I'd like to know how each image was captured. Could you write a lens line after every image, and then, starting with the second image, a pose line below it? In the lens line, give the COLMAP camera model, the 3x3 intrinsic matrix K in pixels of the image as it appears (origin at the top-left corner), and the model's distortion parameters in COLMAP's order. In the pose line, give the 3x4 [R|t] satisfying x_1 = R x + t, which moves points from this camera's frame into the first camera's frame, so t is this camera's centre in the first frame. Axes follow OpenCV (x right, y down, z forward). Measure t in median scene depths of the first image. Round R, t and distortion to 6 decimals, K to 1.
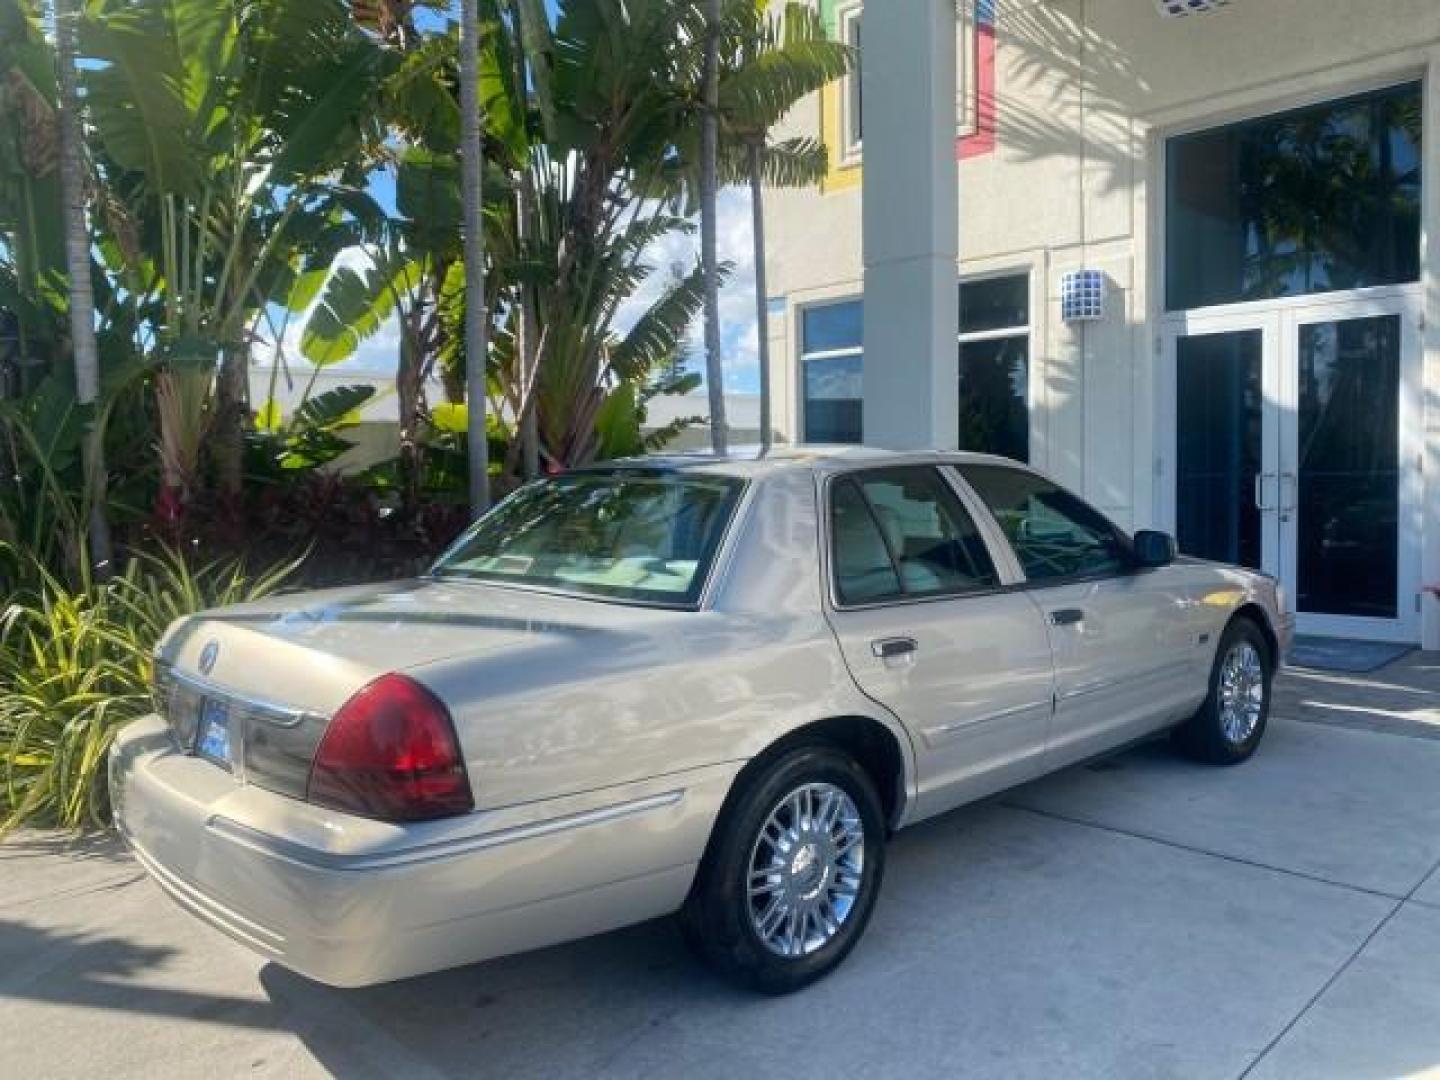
lens RADIAL K [[1108.2, 0, 720.5], [0, 1108.2, 541.8], [0, 0, 1]] dist [0.023465, -0.025666]
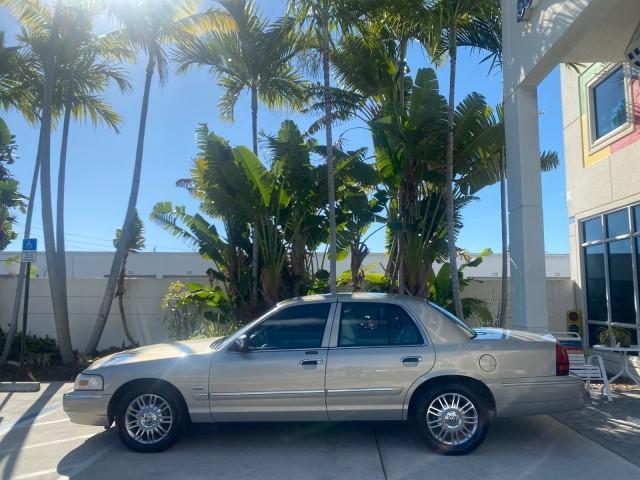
lens RADIAL K [[492.5, 0, 318.5], [0, 492.5, 239.7], [0, 0, 1]] dist [0.023465, -0.025666]
pose [[0.686994, -0.059120, -0.724254, 0.570872], [-0.062367, 0.988210, -0.139825, -0.025915], [0.723981, 0.141228, 0.675208, 0.045880]]
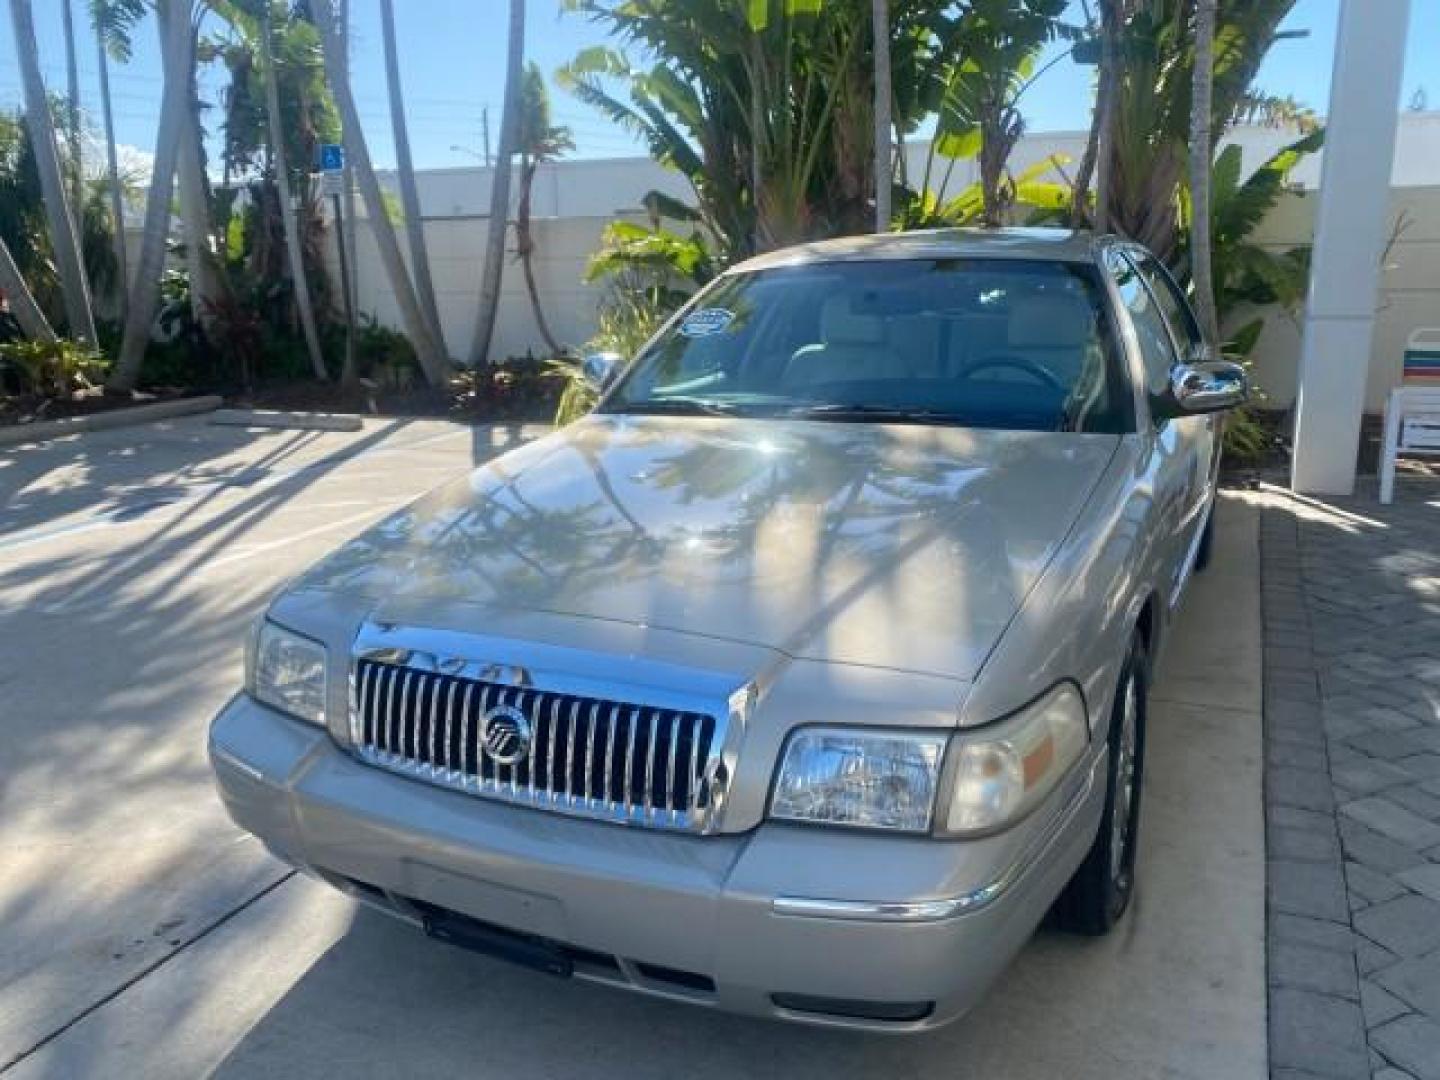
lens RADIAL K [[1108.2, 0, 723.9], [0, 1108.2, 540.7], [0, 0, 1]] dist [0.023465, -0.025666]
pose [[0.350466, 0.248250, -0.903076, 0.759242], [-0.043908, 0.967526, 0.248927, -0.041417], [0.935546, -0.047588, 0.349985, 0.287013]]
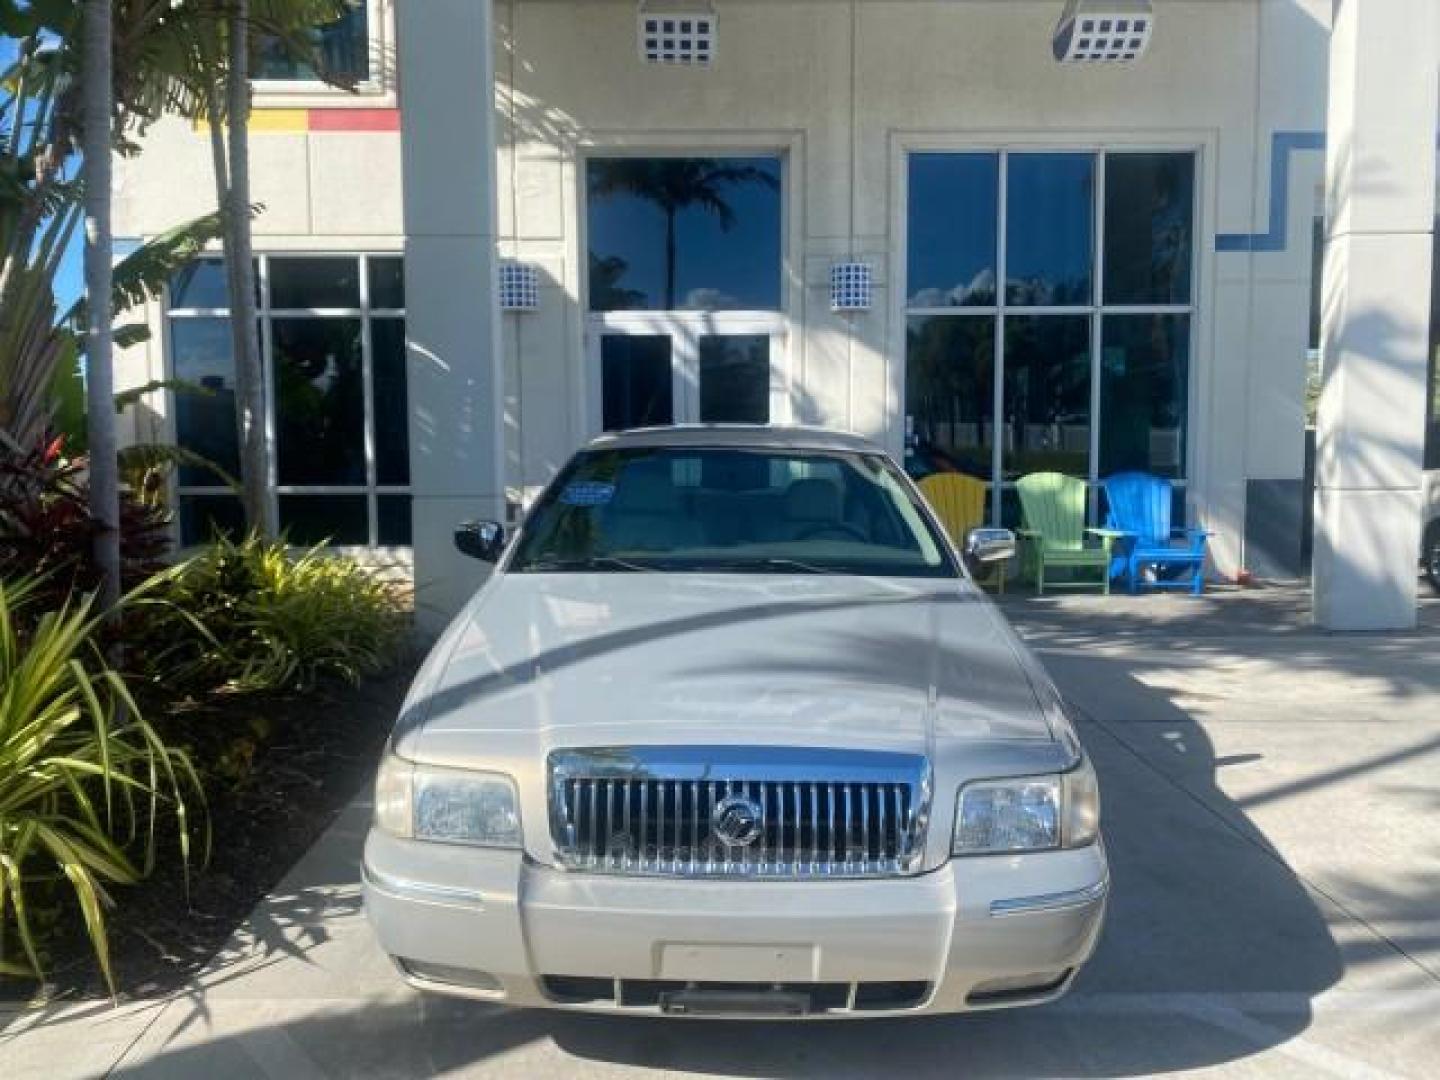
lens RADIAL K [[1108.2, 0, 721.5], [0, 1108.2, 540.3], [0, 0, 1]] dist [0.023465, -0.025666]
pose [[0.688145, -0.047565, 0.724012, -0.382606], [0.036189, 0.998857, 0.031226, -0.001562], [-0.724670, 0.004713, 0.689080, 0.127946]]
